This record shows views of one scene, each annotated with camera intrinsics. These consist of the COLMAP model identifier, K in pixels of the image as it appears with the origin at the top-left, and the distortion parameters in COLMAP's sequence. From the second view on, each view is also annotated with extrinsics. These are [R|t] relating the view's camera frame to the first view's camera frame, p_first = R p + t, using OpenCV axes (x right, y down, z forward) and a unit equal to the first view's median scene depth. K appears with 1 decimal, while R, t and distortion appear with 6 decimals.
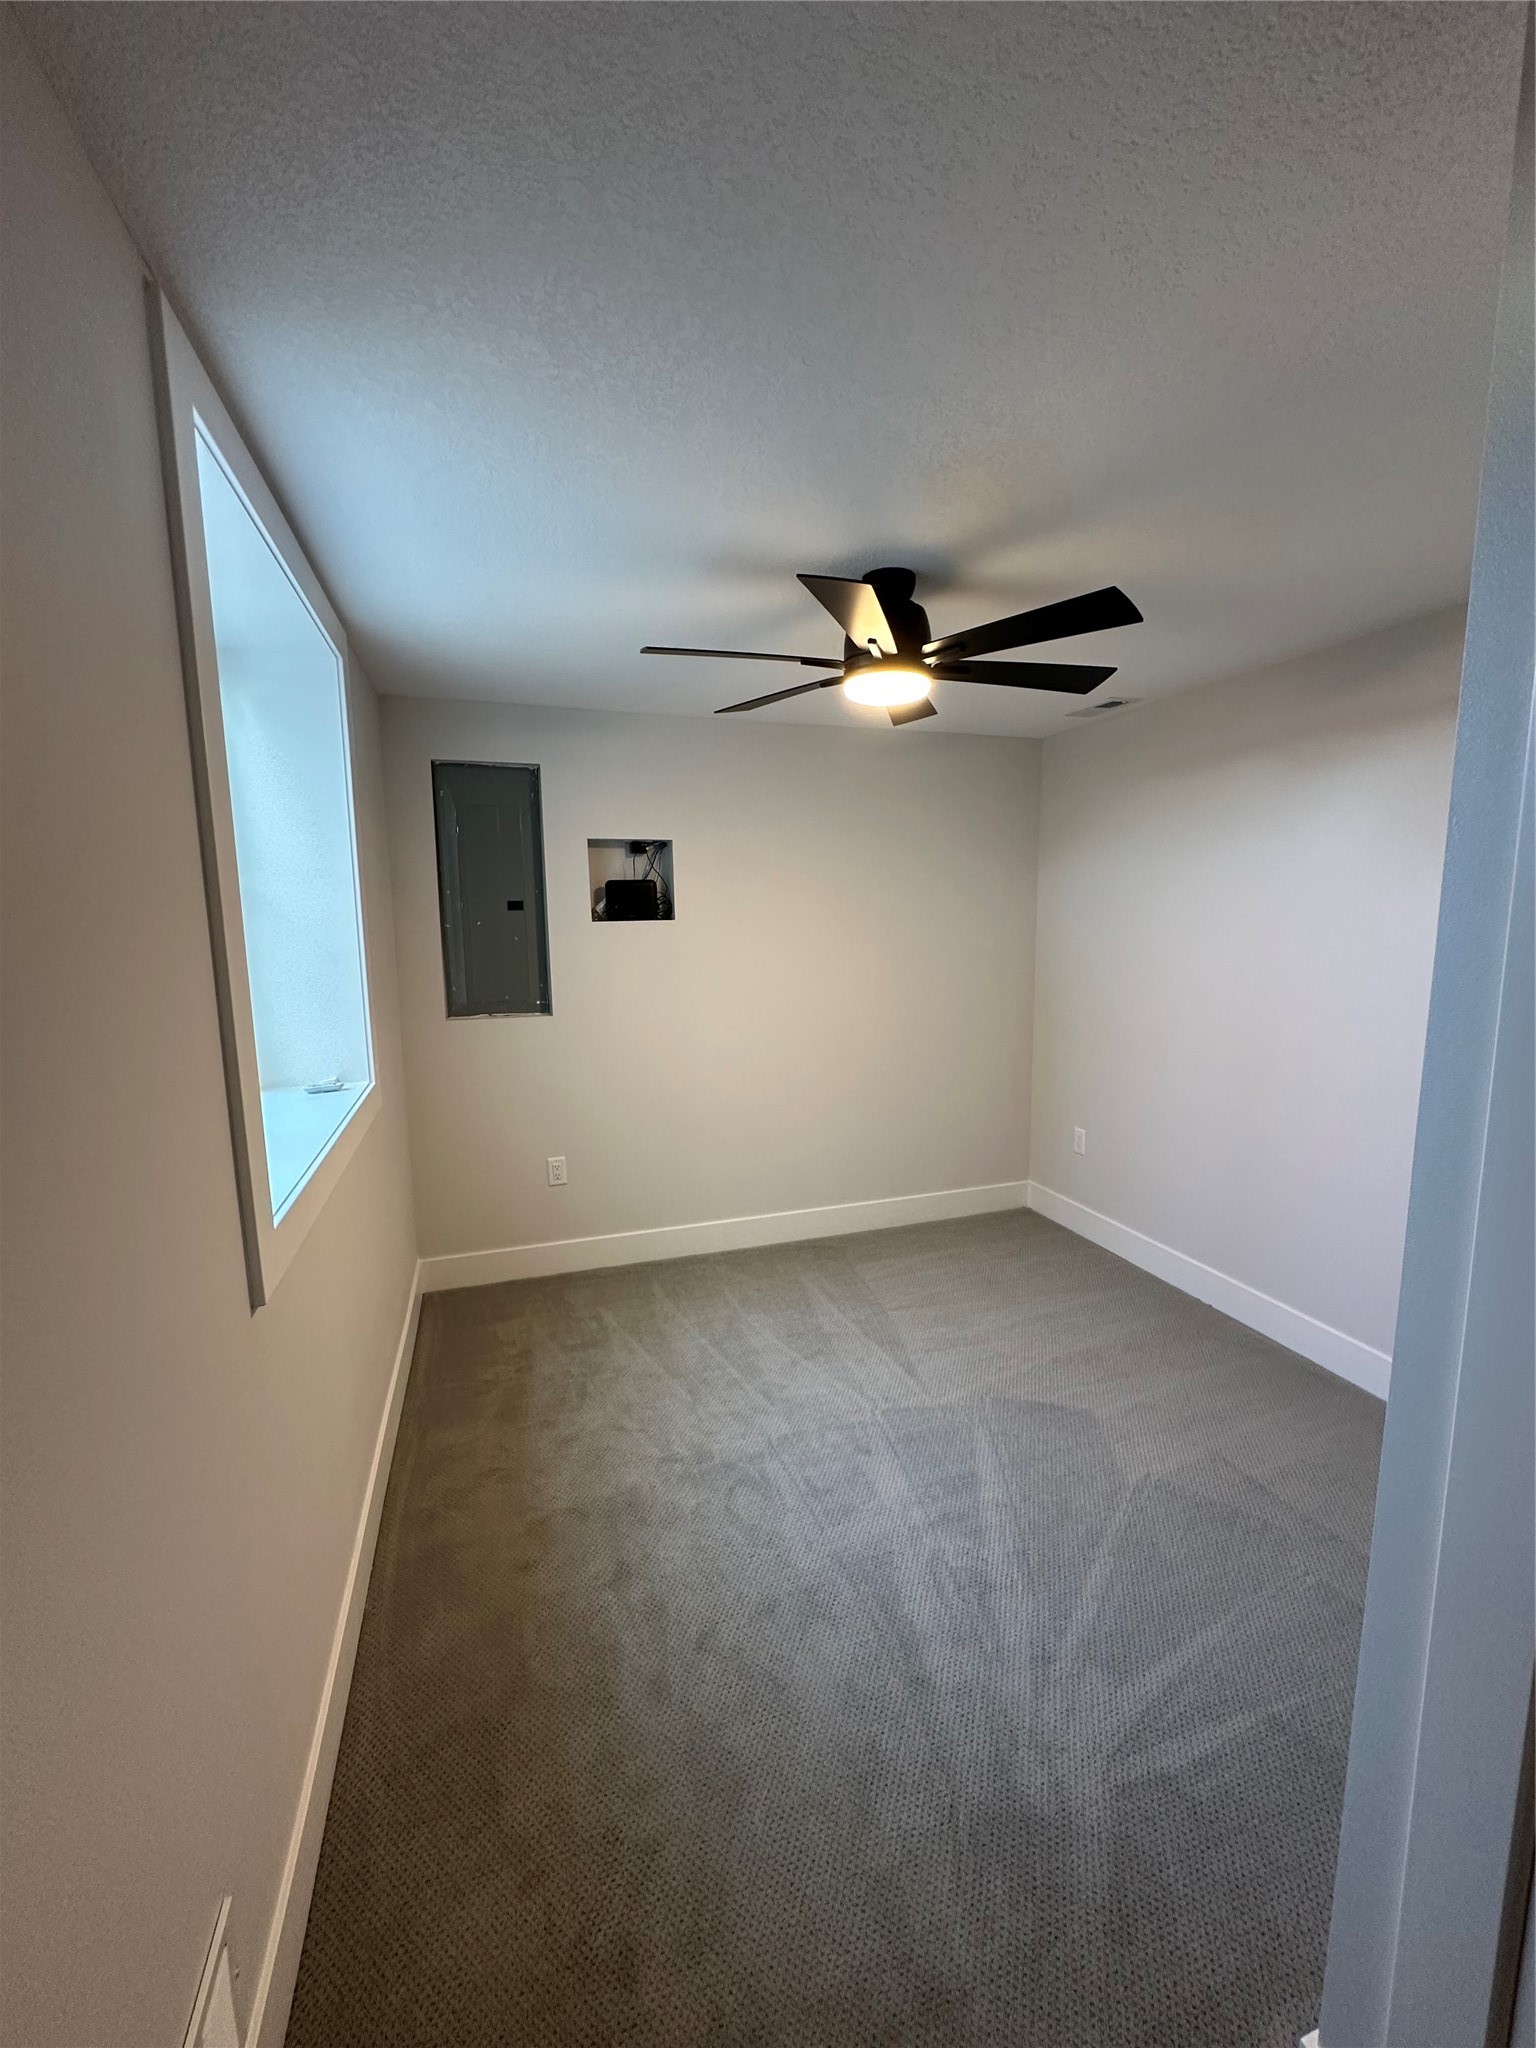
lens RADIAL K [[813.0, 0, 757.6], [0, 813.0, 1023.6], [0, 0, 1]] dist [-0.001074, -0.000238]
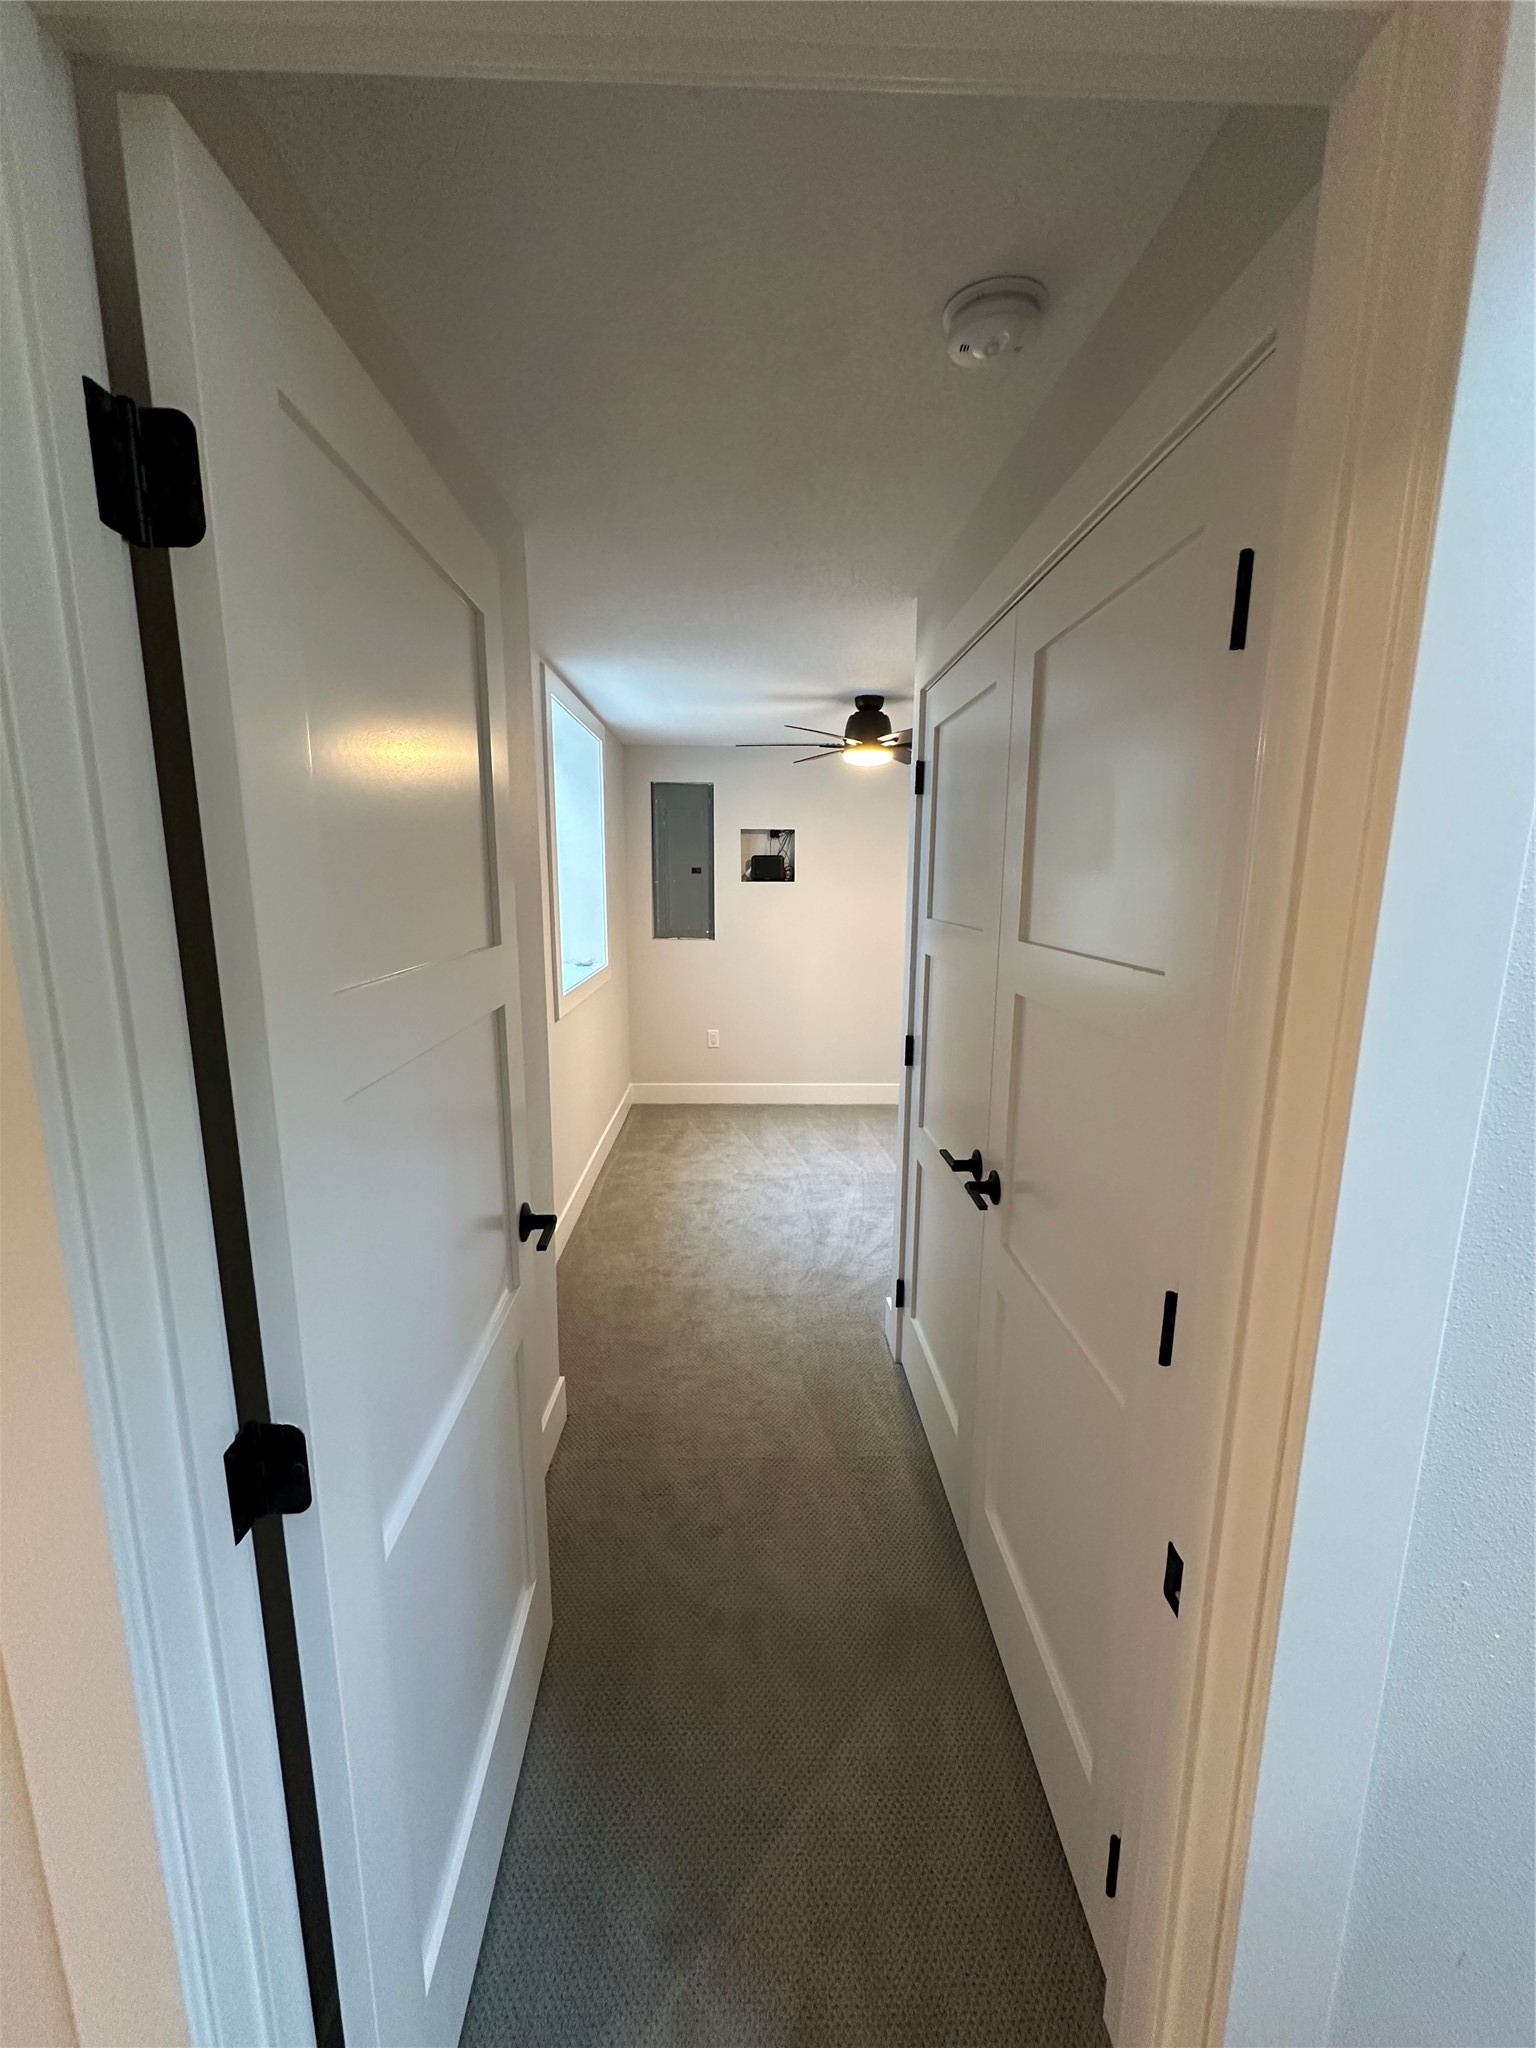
lens RADIAL K [[813.0, 0, 757.6], [0, 813.0, 1023.6], [0, 0, 1]] dist [-0.001074, -0.000238]
pose [[0.957996, 0.070346, -0.278020, 0.329999], [-0.057154, 0.996834, 0.055284, 0.069722], [0.281028, -0.037072, 0.958983, -0.598519]]
